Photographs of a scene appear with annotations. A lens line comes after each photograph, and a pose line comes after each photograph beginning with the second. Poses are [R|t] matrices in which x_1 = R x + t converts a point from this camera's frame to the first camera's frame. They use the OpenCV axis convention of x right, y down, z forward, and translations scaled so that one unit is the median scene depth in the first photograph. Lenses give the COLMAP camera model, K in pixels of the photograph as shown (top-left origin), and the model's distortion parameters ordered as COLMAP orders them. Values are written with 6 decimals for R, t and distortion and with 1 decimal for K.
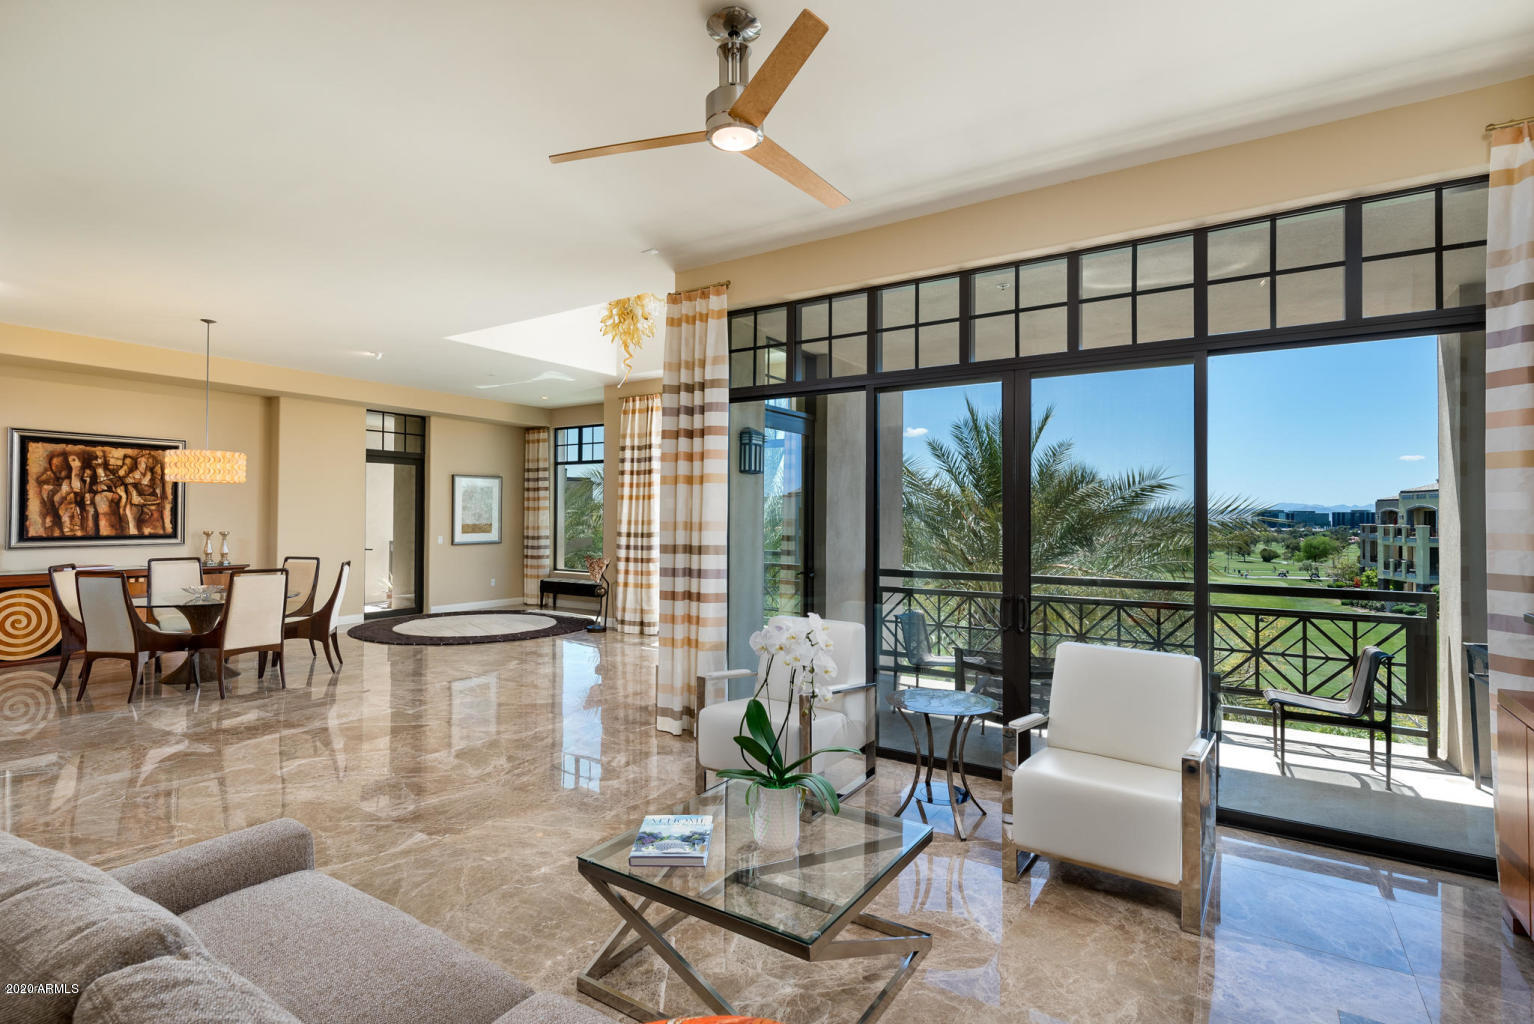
lens RADIAL K [[754.2, 0, 770.2], [0, 754.2, 511.2], [0, 0, 1]] dist [0.024059, -0.000602]
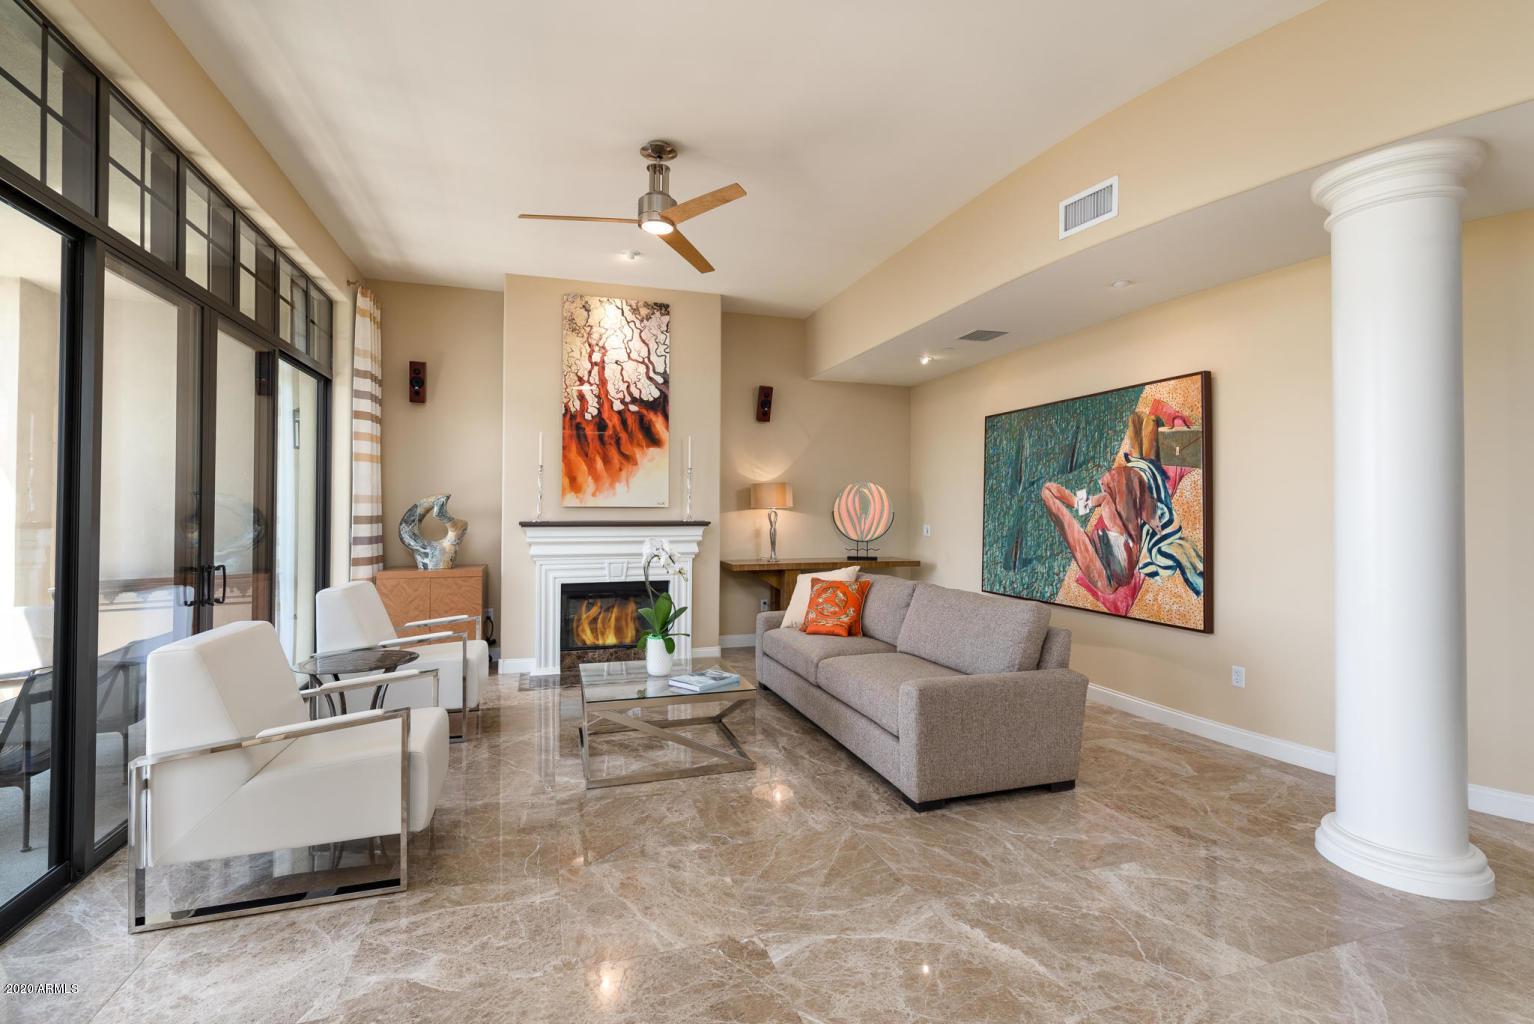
lens RADIAL K [[711.9, 0, 774.5], [0, 711.9, 496.6], [0, 0, 1]] dist [0.011850, -0.000821]
pose [[-0.788430, 0.000293, 0.615125, -0.354262], [-0.012688, 0.999779, -0.016739, 0.020133], [-0.614994, -0.021002, -0.788252, 0.634009]]
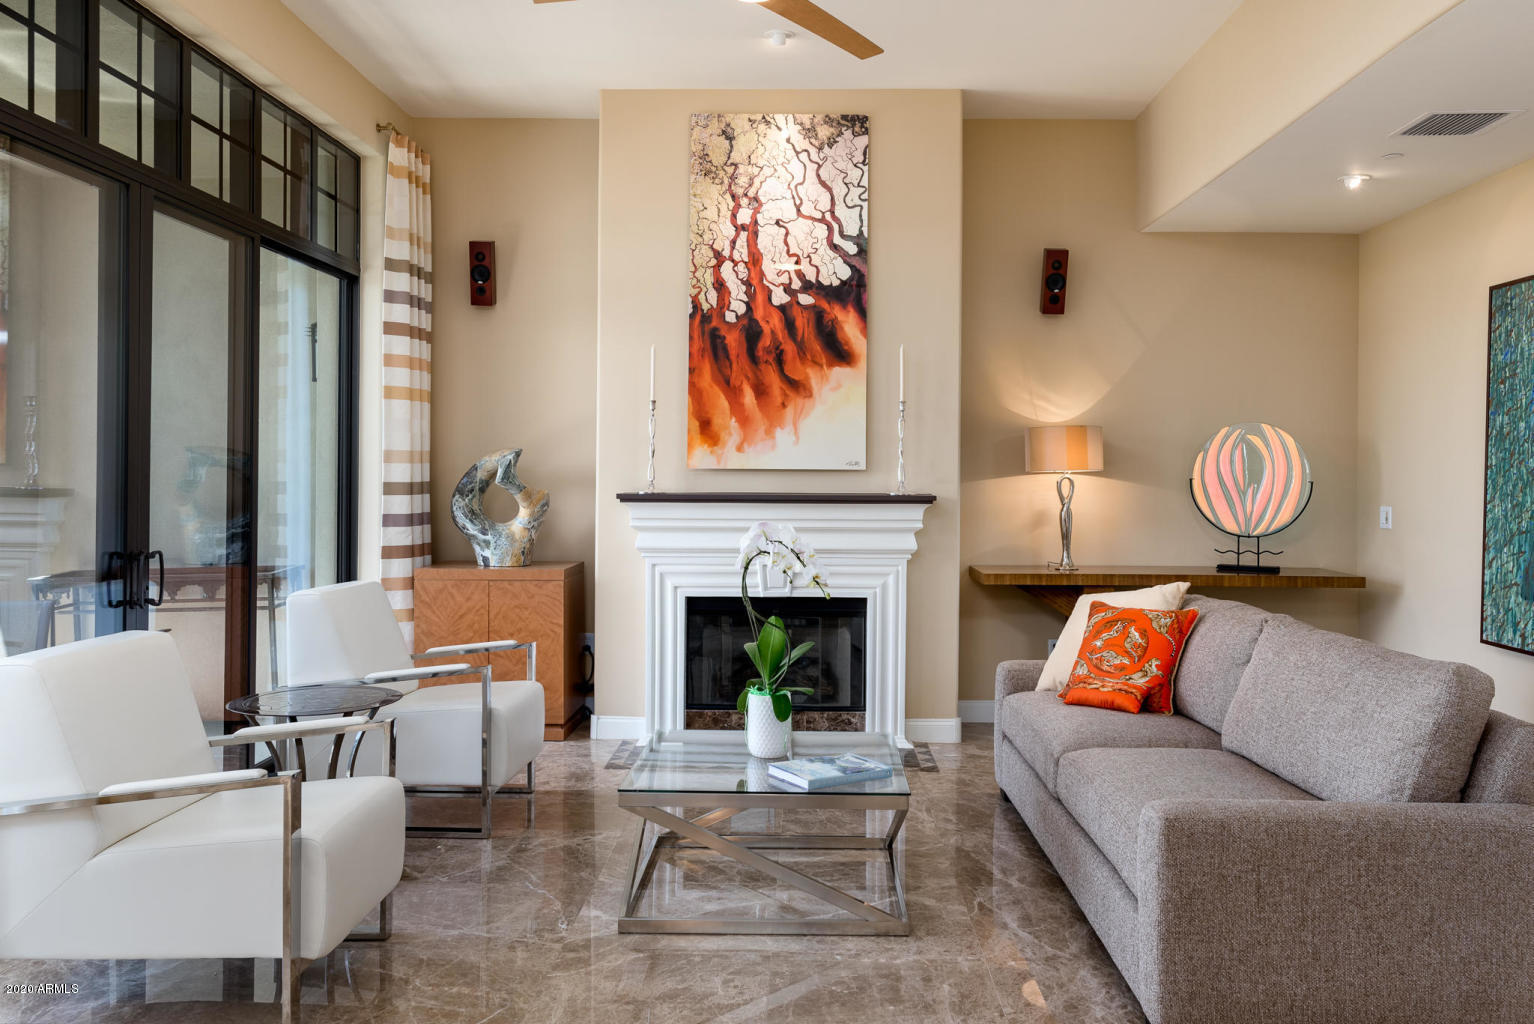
lens RADIAL K [[1266.4, 0, 787.1], [0, 1266.4, 461.5], [0, 0, 1]] dist [-0.001983, 0.024028]
pose [[-0.548908, -0.004641, 0.835870, -0.421786], [-0.014499, 0.999887, -0.003970, 0.018541], [-0.835757, -0.014299, -0.548913, 0.566665]]
